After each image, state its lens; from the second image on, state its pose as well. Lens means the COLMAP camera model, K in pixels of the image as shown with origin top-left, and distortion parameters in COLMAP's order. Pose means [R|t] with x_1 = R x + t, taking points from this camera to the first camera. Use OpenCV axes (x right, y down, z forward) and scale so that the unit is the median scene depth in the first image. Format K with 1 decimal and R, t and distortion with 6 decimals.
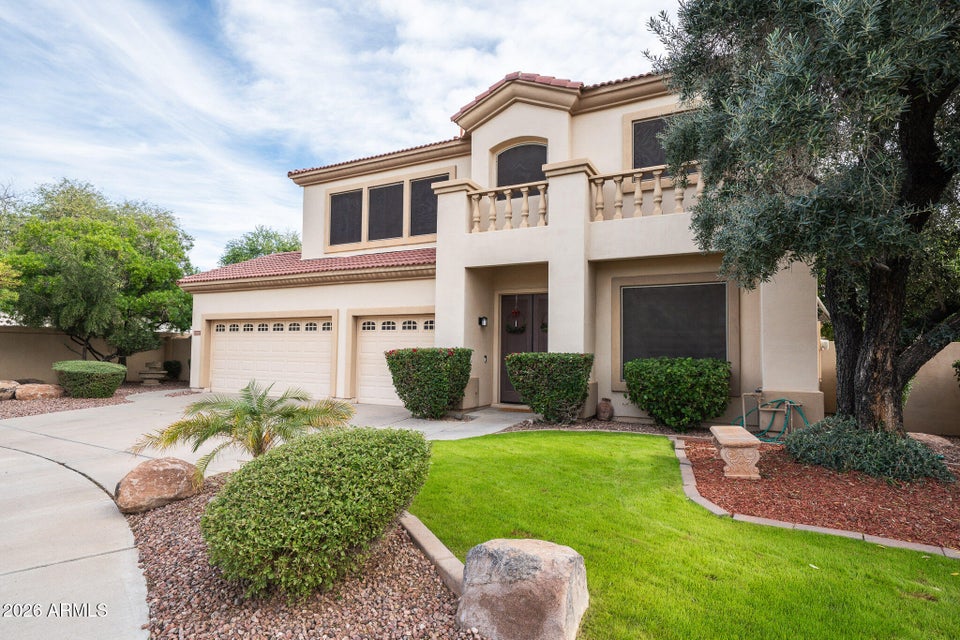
lens RADIAL K [[519.3, 0, 478.9], [0, 519.3, 318.2], [0, 0, 1]] dist [-0.003493, 0.001189]
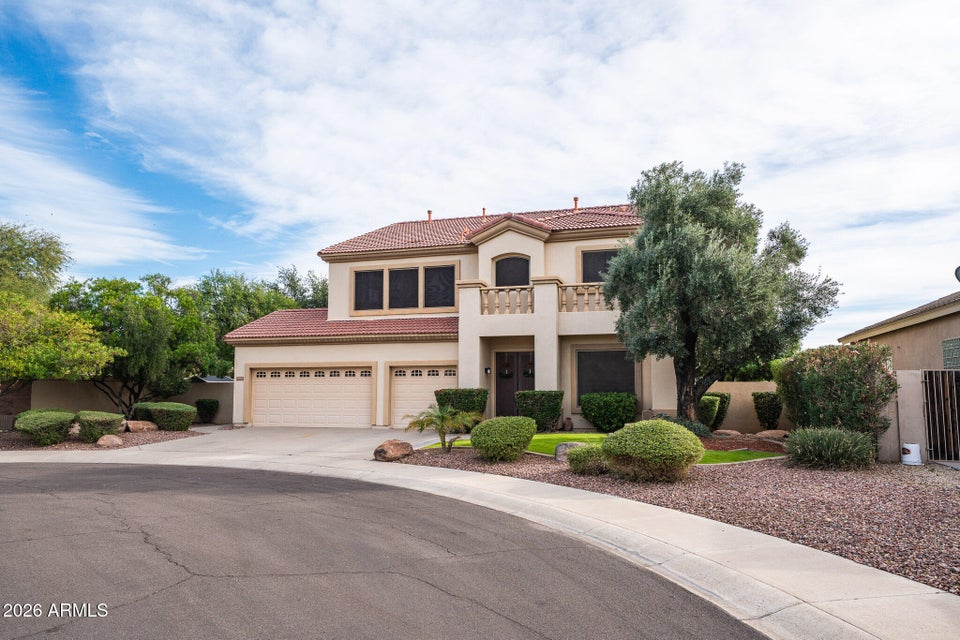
lens RADIAL K [[665.7, 0, 481.2], [0, 665.7, 319.7], [0, 0, 1]] dist [0.034411, -0.002110]
pose [[0.983465, 0.007656, 0.180935, -0.378321], [0.000263, 0.999045, -0.043702, -0.059712], [-0.181097, 0.043027, 0.982524, -0.959398]]
